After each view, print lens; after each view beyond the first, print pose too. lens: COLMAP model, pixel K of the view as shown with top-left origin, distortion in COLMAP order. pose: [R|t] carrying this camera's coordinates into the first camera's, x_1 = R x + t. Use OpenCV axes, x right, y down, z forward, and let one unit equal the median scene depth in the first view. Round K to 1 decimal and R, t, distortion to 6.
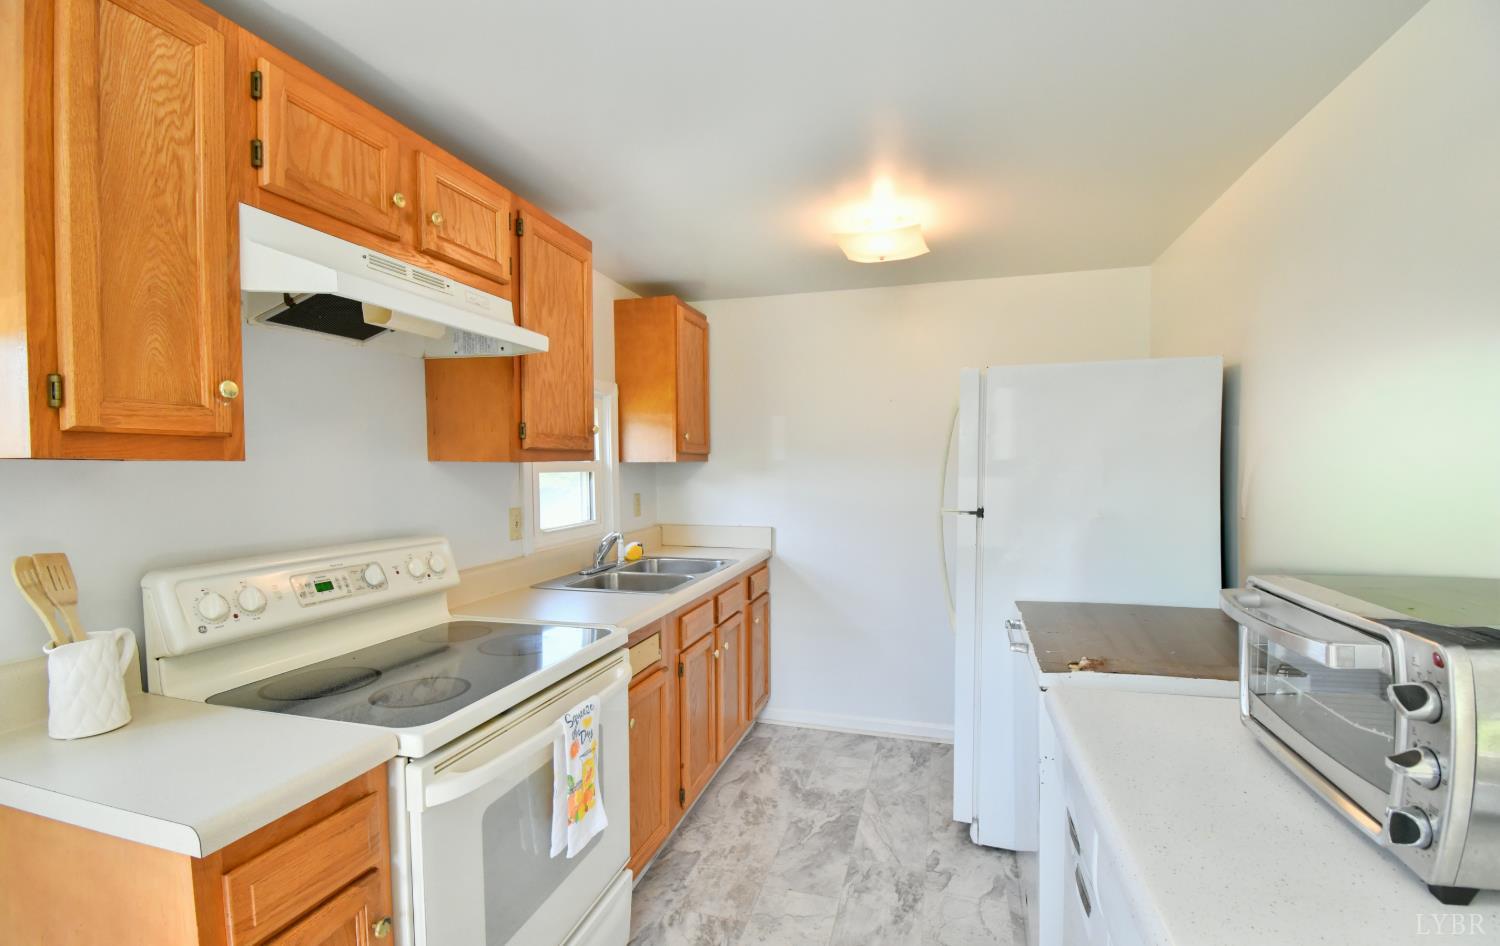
lens RADIAL K [[660.8, 0, 752.3], [0, 660.8, 502.5], [0, 0, 1]] dist [0.023996, -0.026048]
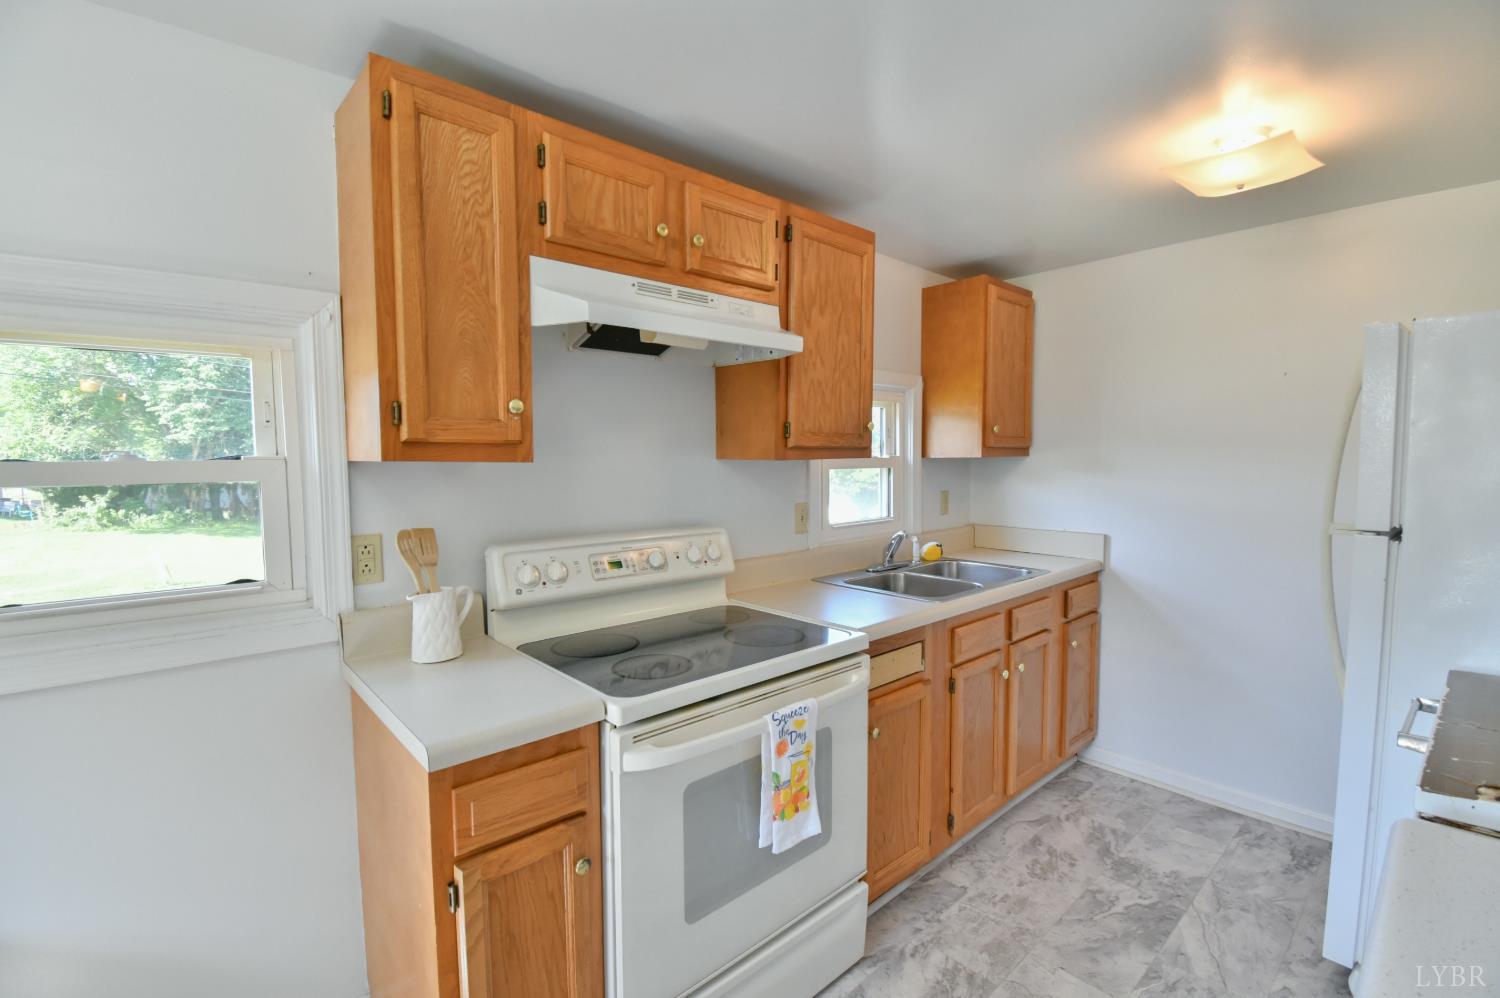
lens RADIAL K [[662.0, 0, 756.1], [0, 662.0, 502.5], [0, 0, 1]] dist [0.023287, -0.023433]
pose [[0.855547, 0.034301, -0.516587, 0.176688], [-0.027883, 0.999407, 0.020181, -0.016654], [0.516973, -0.002861, 0.855997, 0.100973]]
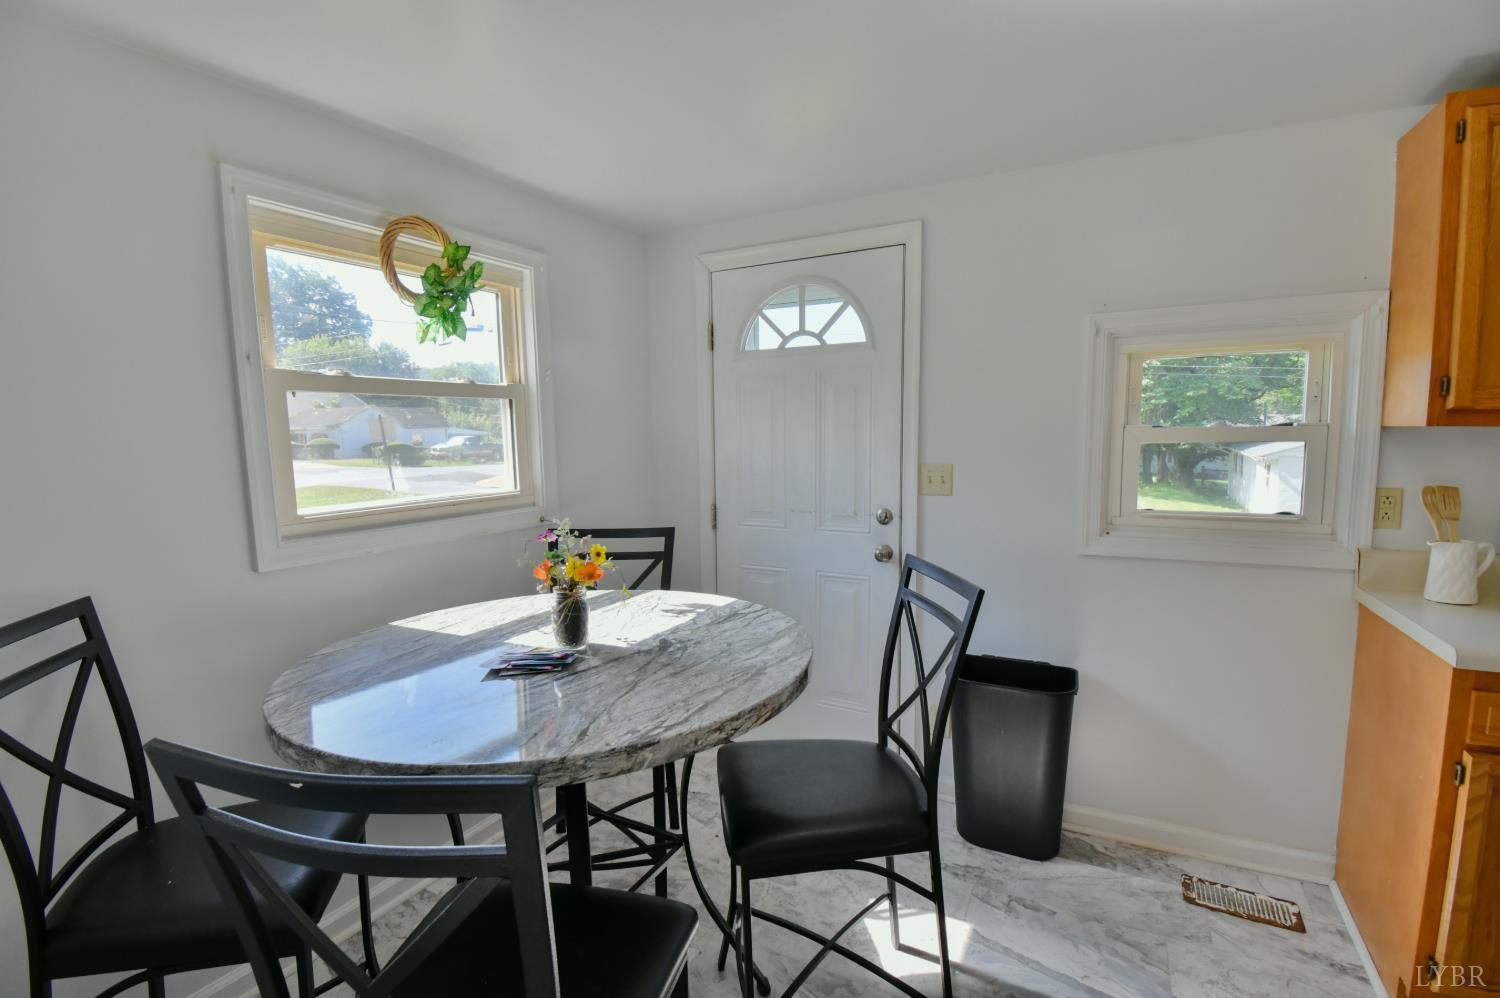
lens RADIAL K [[662.0, 0, 756.1], [0, 662.0, 502.5], [0, 0, 1]] dist [0.023287, -0.023433]
pose [[-0.180024, 0.105023, -0.978040, 0.510726], [-0.043715, 0.992447, 0.114617, 0.005091], [0.982690, 0.063388, -0.174073, -0.228987]]
